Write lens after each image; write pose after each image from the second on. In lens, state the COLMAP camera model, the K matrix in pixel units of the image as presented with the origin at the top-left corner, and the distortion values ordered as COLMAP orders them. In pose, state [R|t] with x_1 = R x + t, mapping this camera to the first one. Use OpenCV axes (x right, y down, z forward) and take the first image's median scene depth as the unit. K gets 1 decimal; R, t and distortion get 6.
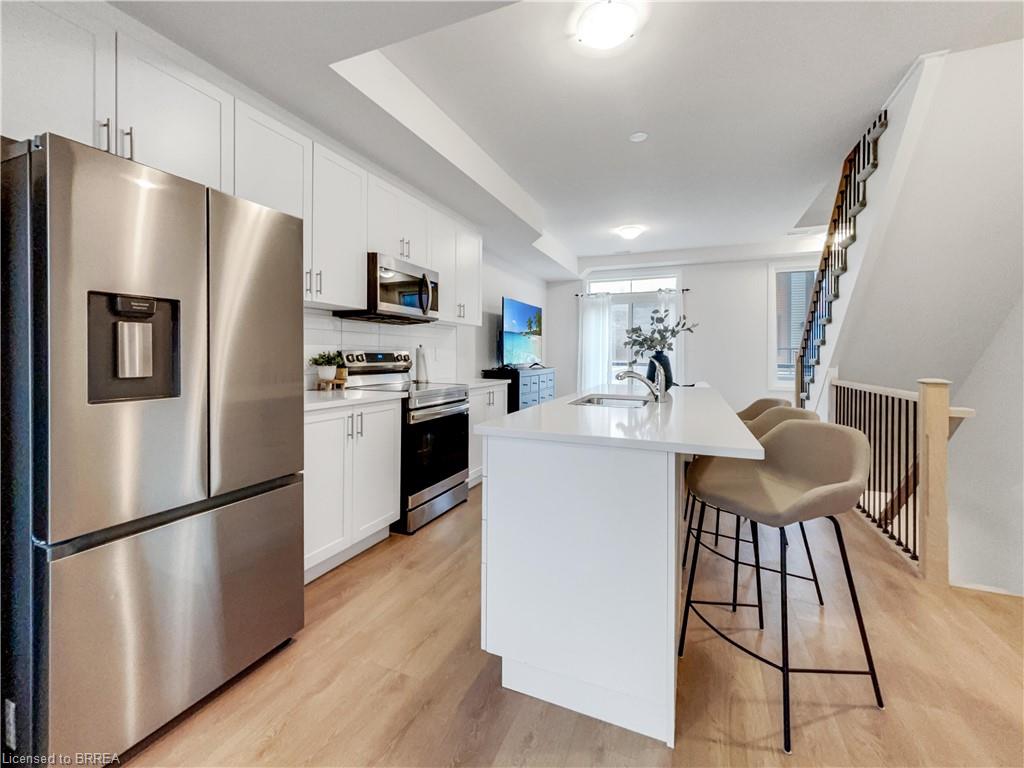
lens RADIAL K [[438.5, 0, 508.3], [0, 438.5, 358.3], [0, 0, 1]] dist [0.000063, -0.000178]
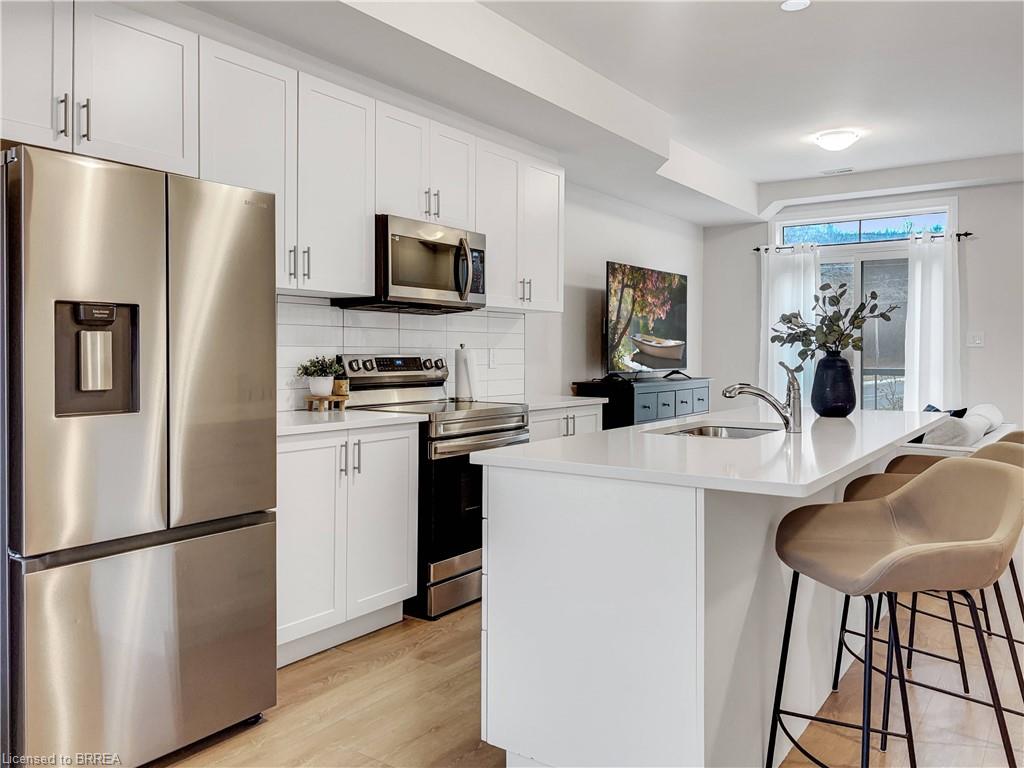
lens RADIAL K [[795.2, 0, 512.2], [0, 795.2, 353.7], [0, 0, 1]] dist [0.029437, -0.044612]
pose [[0.979395, -0.007116, -0.201829, 0.158130], [0.005302, 0.999941, -0.009526, -0.005902], [0.201885, 0.008260, 0.979374, -0.214647]]
